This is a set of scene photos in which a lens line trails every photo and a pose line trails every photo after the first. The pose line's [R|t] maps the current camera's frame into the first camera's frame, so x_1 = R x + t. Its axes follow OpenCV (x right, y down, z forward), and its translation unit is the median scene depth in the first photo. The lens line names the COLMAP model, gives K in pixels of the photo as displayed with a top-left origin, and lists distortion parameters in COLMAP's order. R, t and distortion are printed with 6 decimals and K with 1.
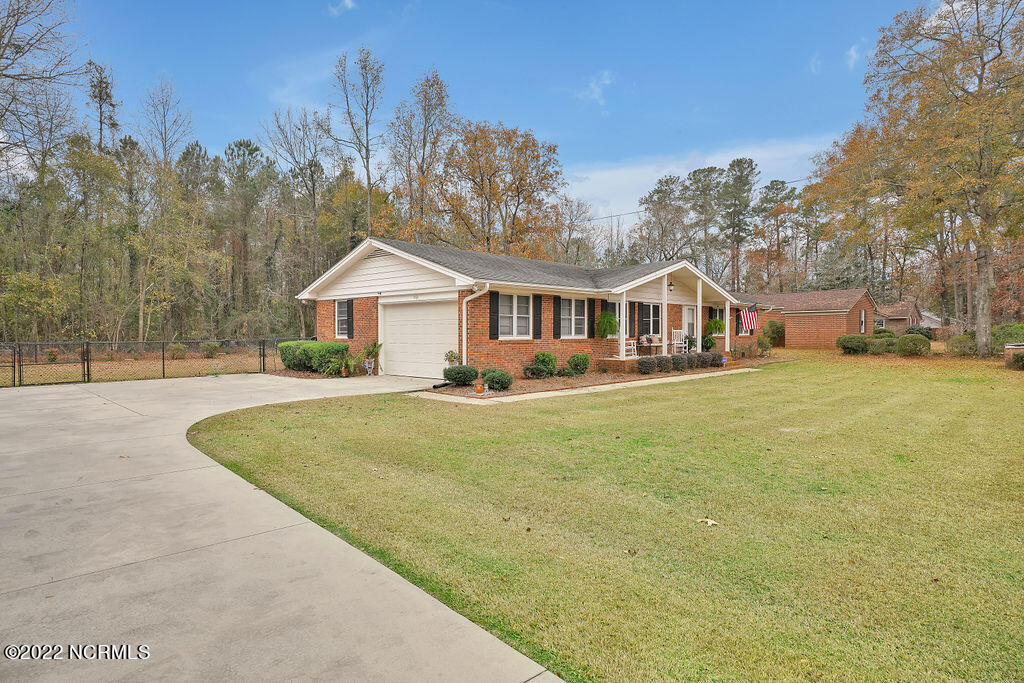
lens RADIAL K [[608.5, 0, 512.0], [0, 608.5, 341.5], [0, 0, 1]] dist [0.003349, 0.000786]
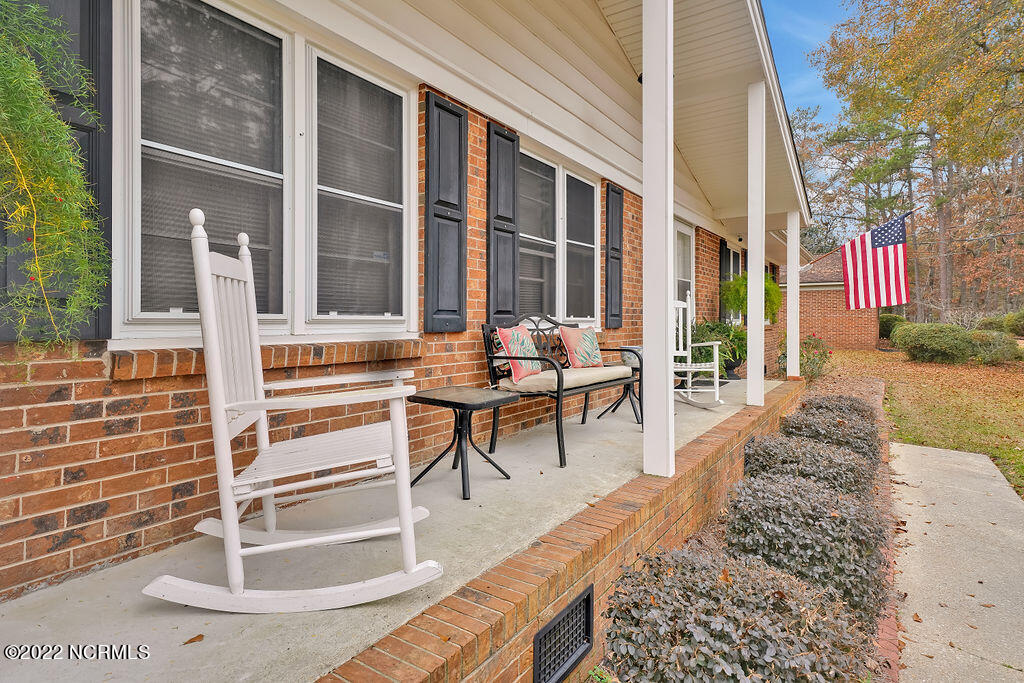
lens RADIAL K [[608.5, 0, 512.0], [0, 608.5, 341.5], [0, 0, 1]] dist [0.003349, 0.000786]
pose [[0.985957, 0.003579, 0.166959, 0.184902], [-0.006615, 0.999823, 0.017633, -0.007645], [-0.166866, -0.018490, 0.985806, 0.827647]]
